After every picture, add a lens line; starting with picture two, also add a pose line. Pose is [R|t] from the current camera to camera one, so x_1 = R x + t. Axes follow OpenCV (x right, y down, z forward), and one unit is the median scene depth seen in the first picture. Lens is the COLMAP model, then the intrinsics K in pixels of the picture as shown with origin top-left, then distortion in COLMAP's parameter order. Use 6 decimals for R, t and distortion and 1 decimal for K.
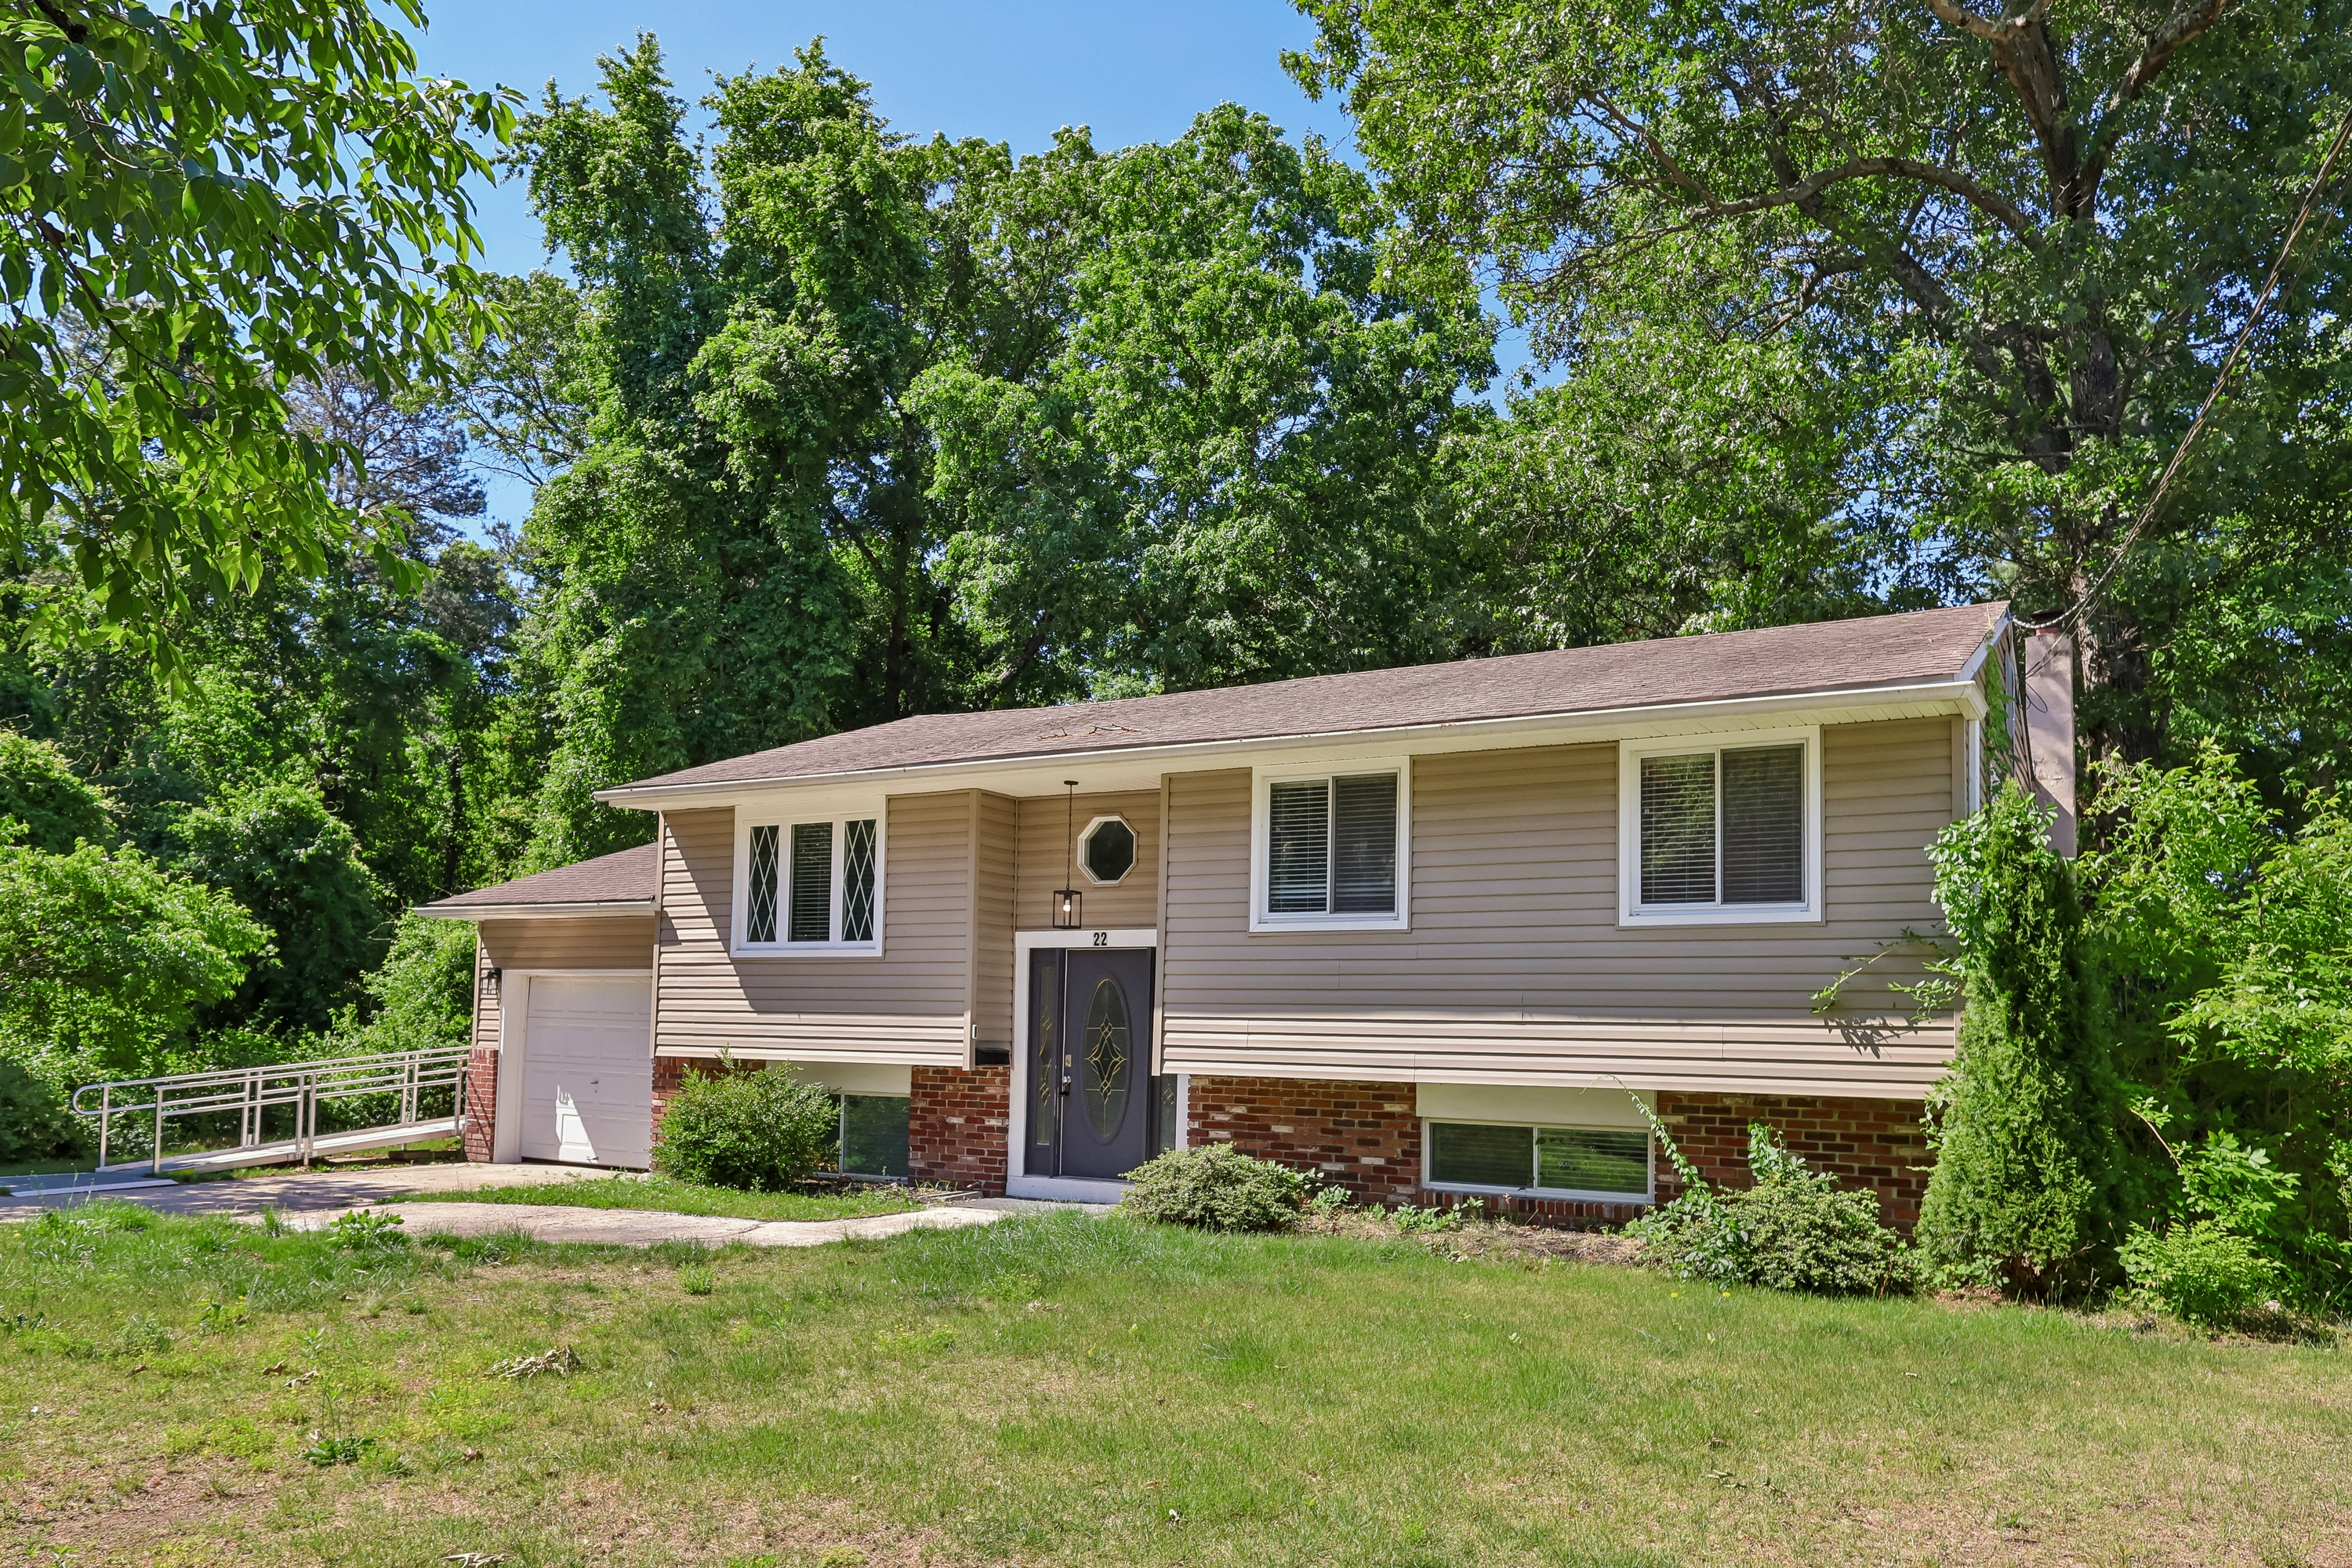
lens RADIAL K [[1688.7, 0, 1176.0], [0, 1688.7, 784.0], [0, 0, 1]] dist [0.002111, 0.002298]
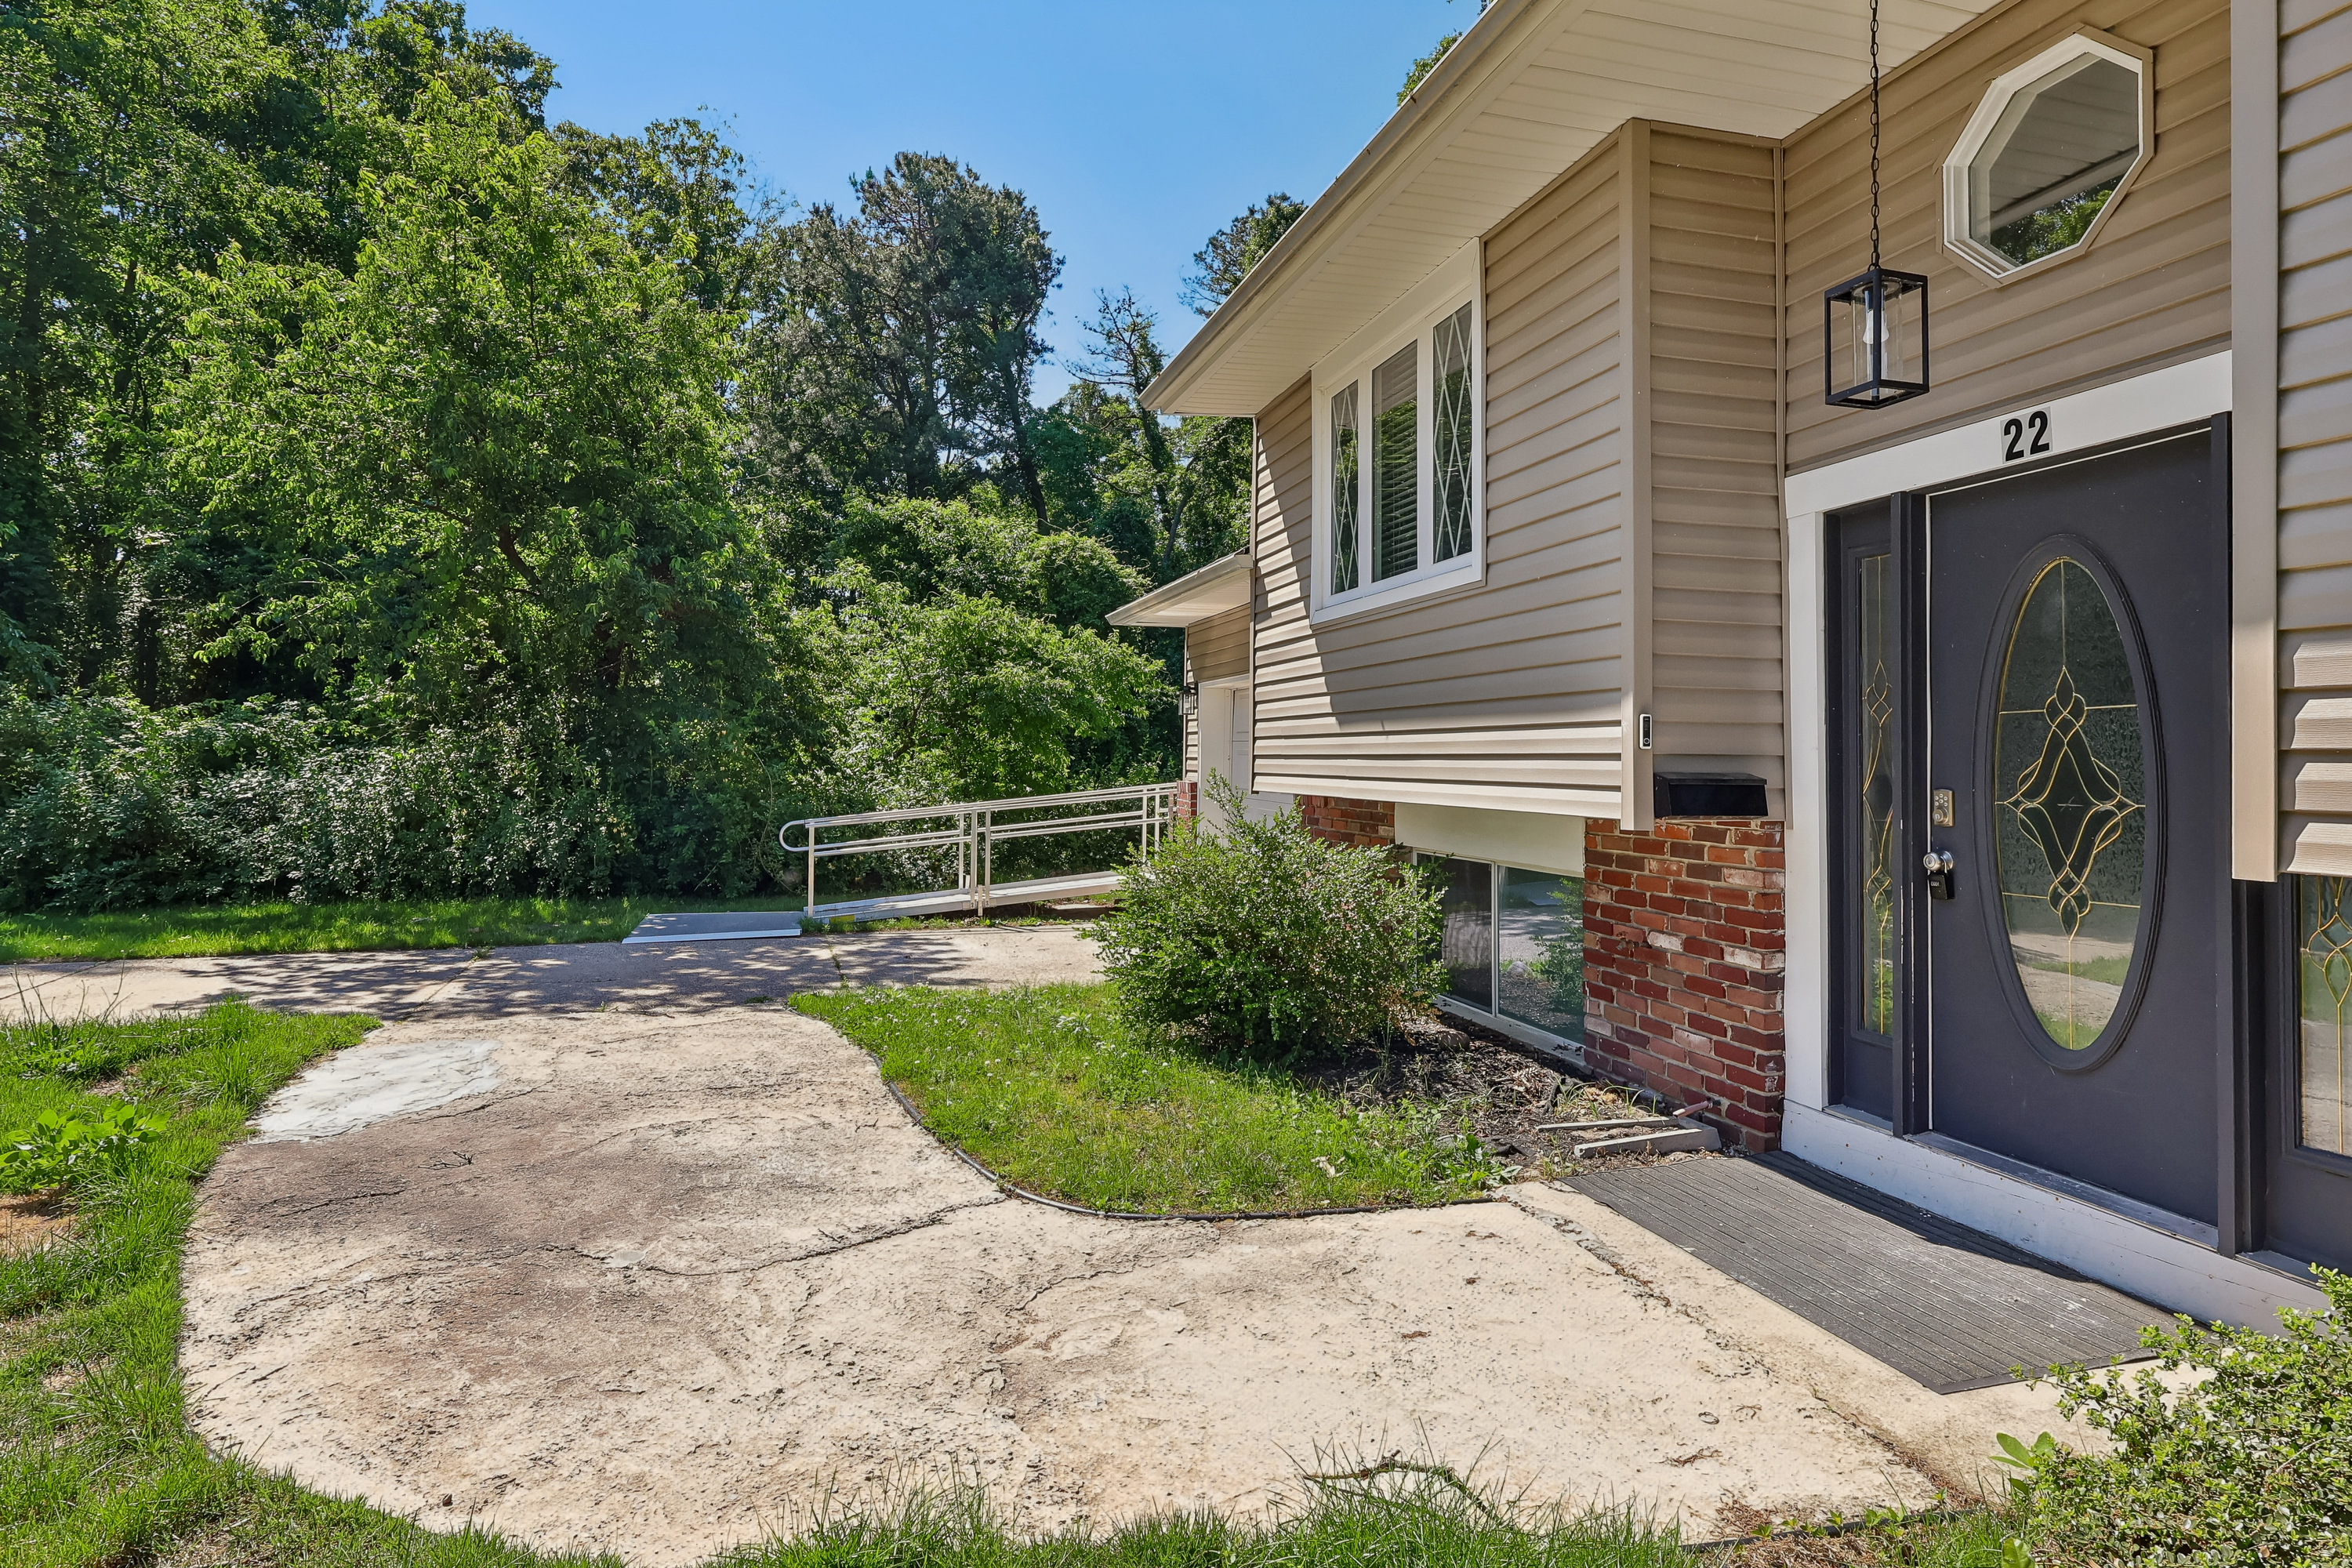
lens RADIAL K [[1238.8, 0, 1188.9], [0, 1238.8, 731.4], [0, 0, 1]] dist [0.001045, -0.036226]
pose [[0.733941, -0.035043, -0.678308, -0.004923], [0.117286, 0.990205, 0.075750, 0.110099], [0.669010, -0.135152, 0.730862, 0.707760]]
